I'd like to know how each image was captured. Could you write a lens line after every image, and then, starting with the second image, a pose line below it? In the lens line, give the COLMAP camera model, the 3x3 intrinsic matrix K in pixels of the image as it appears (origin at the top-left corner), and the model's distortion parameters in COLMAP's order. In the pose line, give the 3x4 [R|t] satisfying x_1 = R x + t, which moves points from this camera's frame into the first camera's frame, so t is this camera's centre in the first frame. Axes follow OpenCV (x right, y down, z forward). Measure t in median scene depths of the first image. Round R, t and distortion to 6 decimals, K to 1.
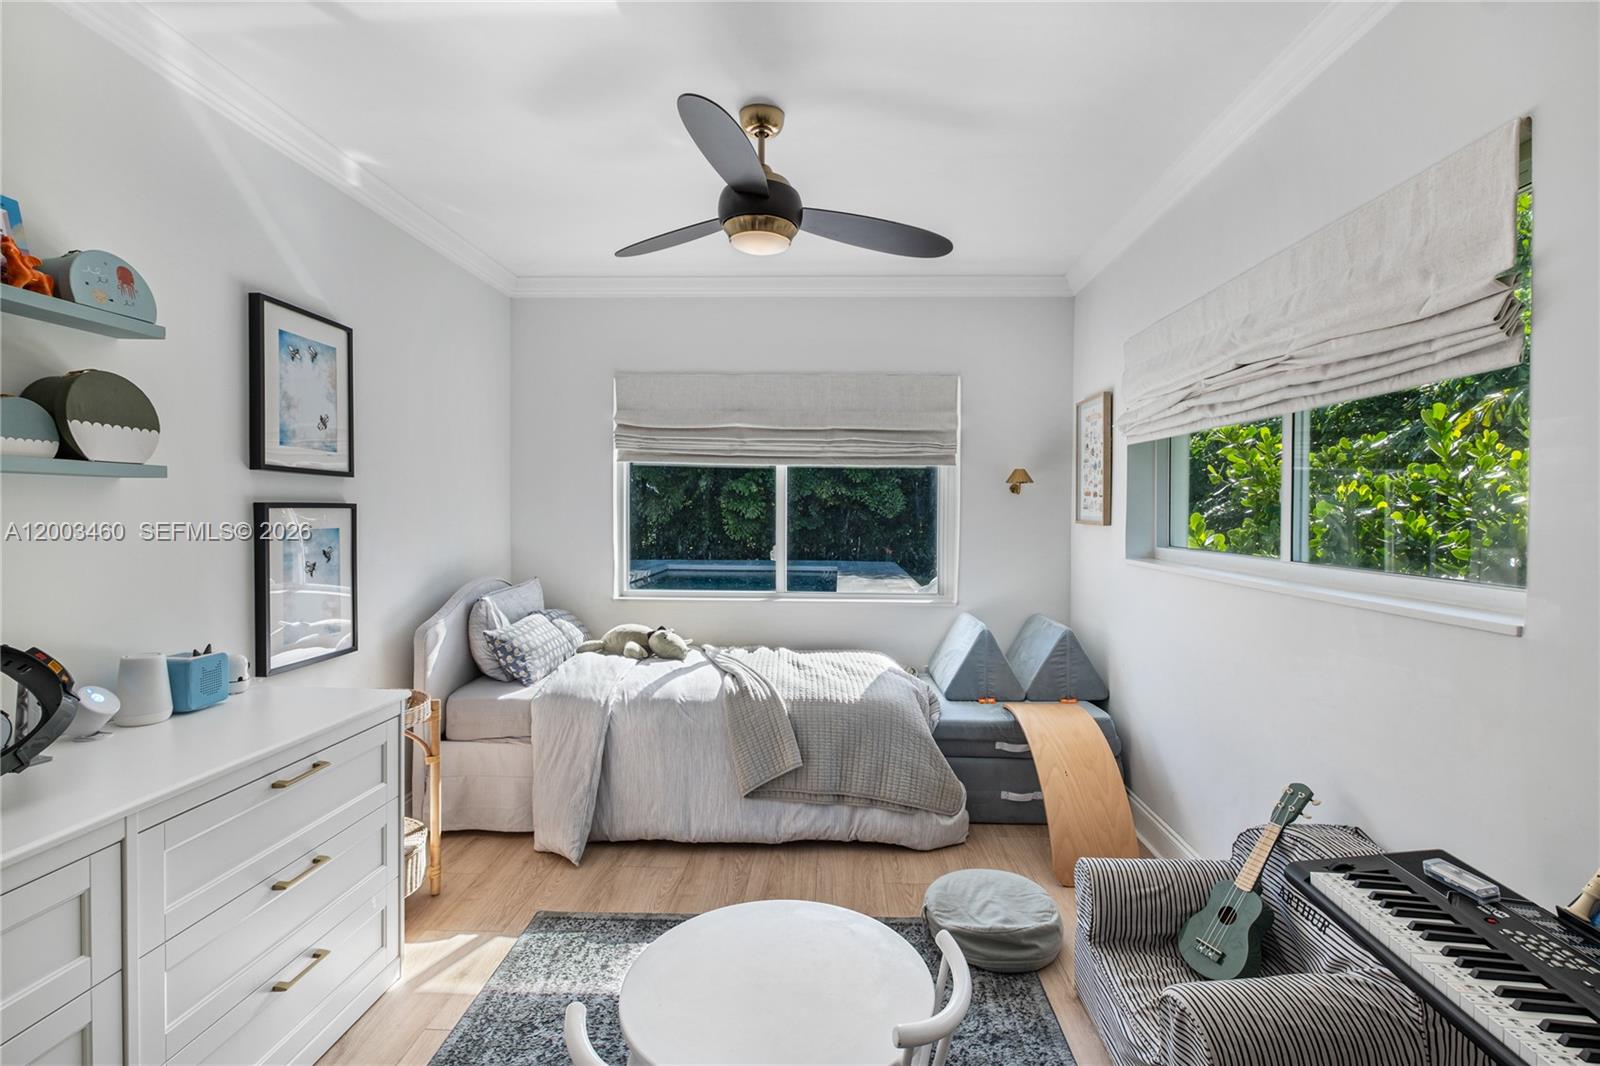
lens RADIAL K [[758.2, 0, 794.9], [0, 758.2, 528.6], [0, 0, 1]] dist [0.005722, -0.005007]
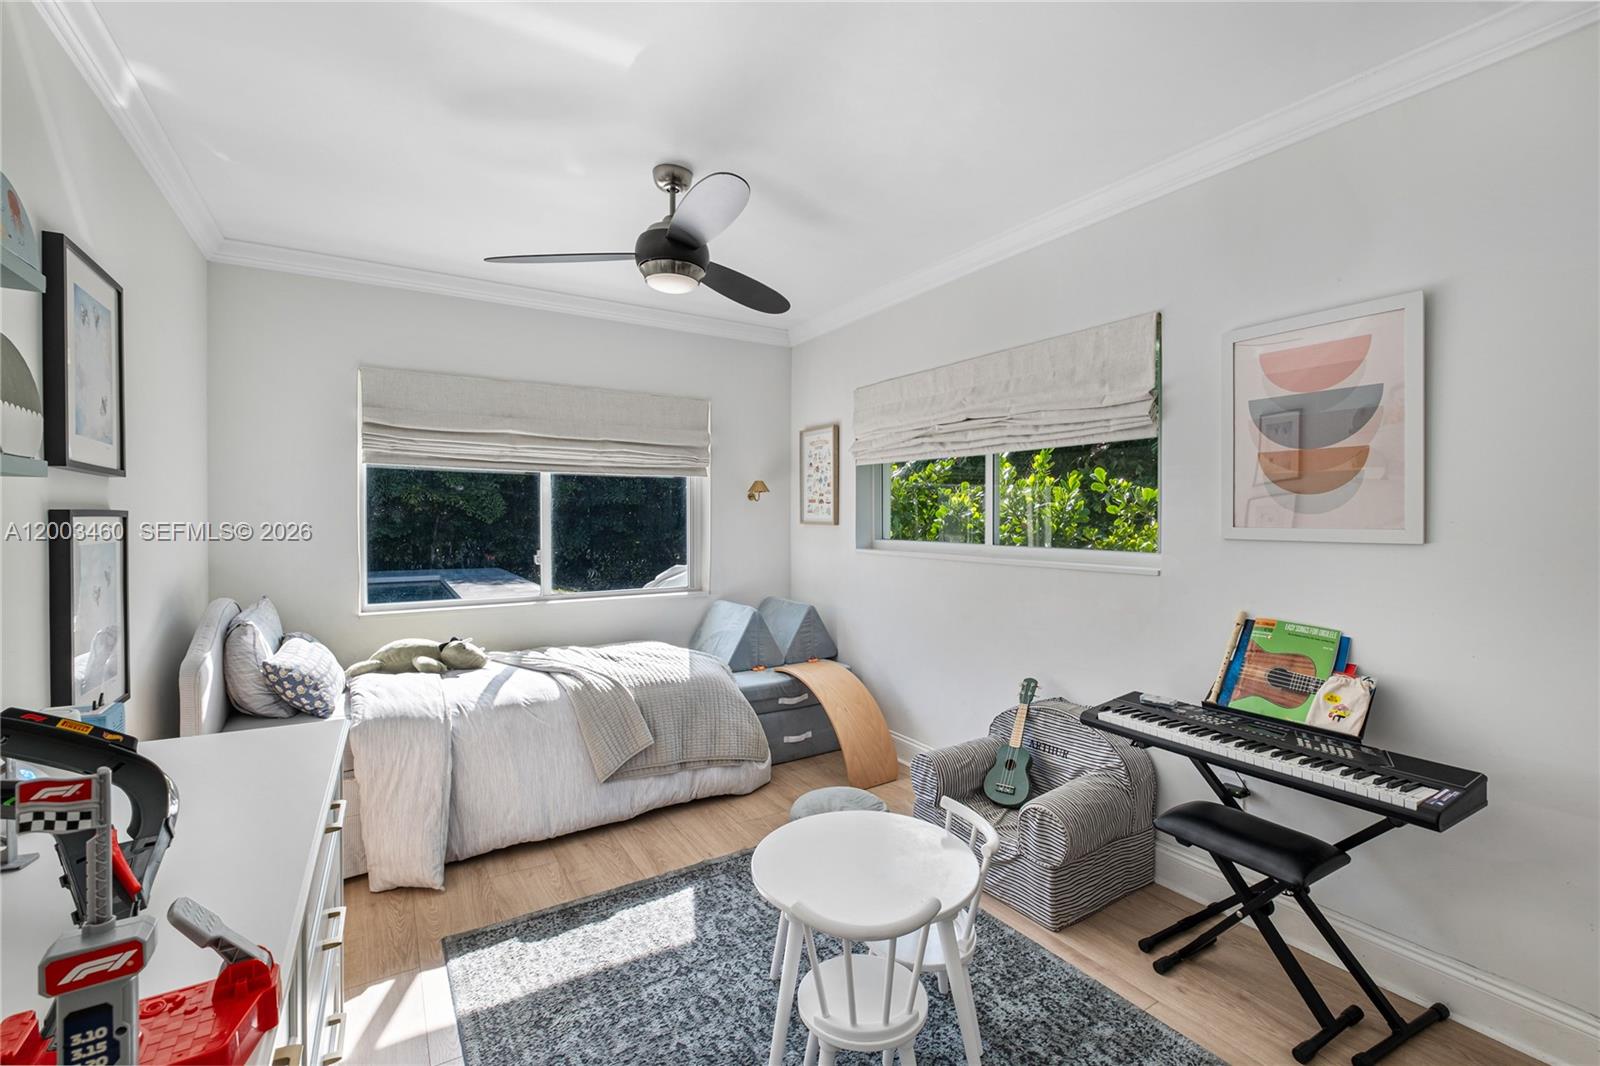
lens RADIAL K [[714.8, 0, 803.5], [0, 714.8, 524.4], [0, 0, 1]] dist [0.003089, -0.004592]
pose [[0.822492, -0.014922, 0.568581, -0.400434], [0.021234, 0.999764, -0.004480, -0.000843], [-0.568380, 0.015758, 0.822615, -0.001185]]
